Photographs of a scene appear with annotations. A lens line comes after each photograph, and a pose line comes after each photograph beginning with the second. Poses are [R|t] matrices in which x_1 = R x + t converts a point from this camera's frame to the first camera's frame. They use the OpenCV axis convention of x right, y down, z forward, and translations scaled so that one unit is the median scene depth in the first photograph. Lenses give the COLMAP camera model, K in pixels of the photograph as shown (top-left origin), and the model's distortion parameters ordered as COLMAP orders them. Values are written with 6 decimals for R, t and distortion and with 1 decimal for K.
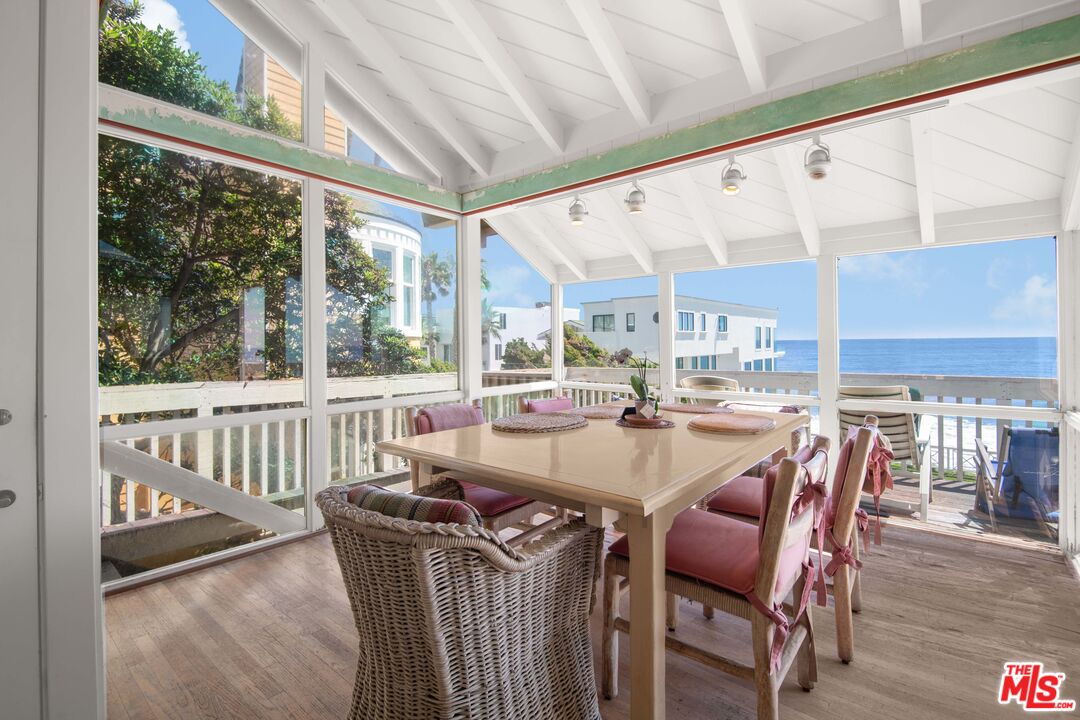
lens RADIAL K [[522.1, 0, 540.4], [0, 522.1, 354.3], [0, 0, 1]] dist [0.000090, -0.000287]
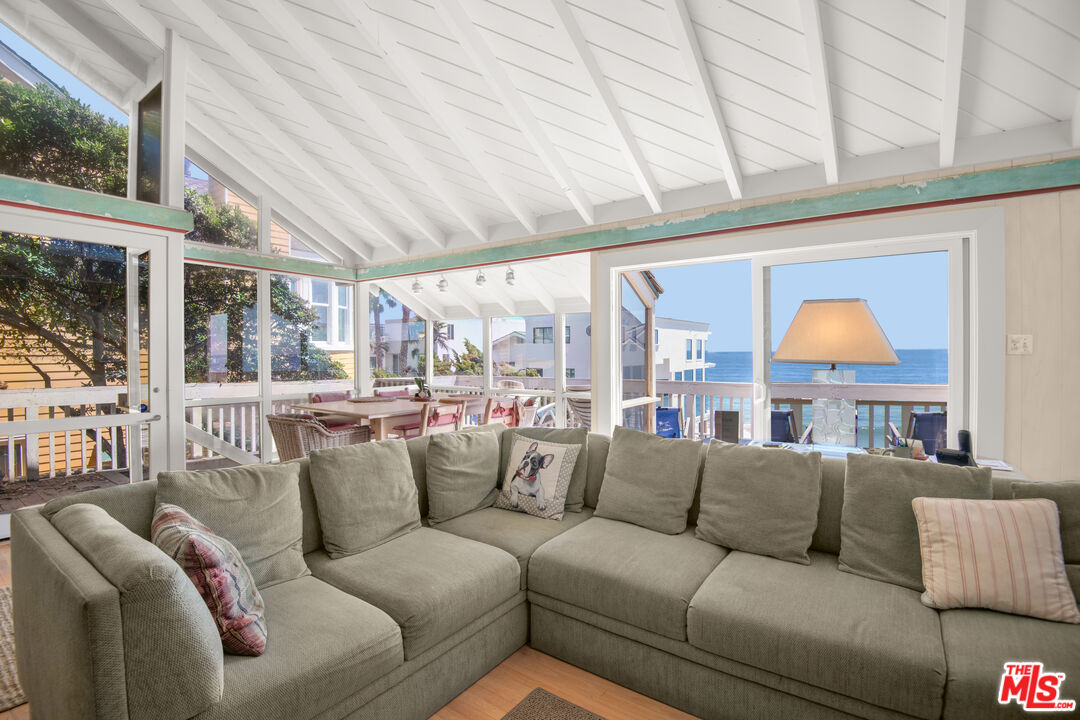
lens RADIAL K [[522.1, 0, 529.9], [0, 522.1, 362.7], [0, 0, 1]] dist [0.000090, -0.000287]
pose [[0.997988, 0.004667, 0.063236, 0.236162], [-0.004538, 0.999987, -0.002181, -0.009687], [-0.063245, 0.001889, 0.997996, -0.548734]]
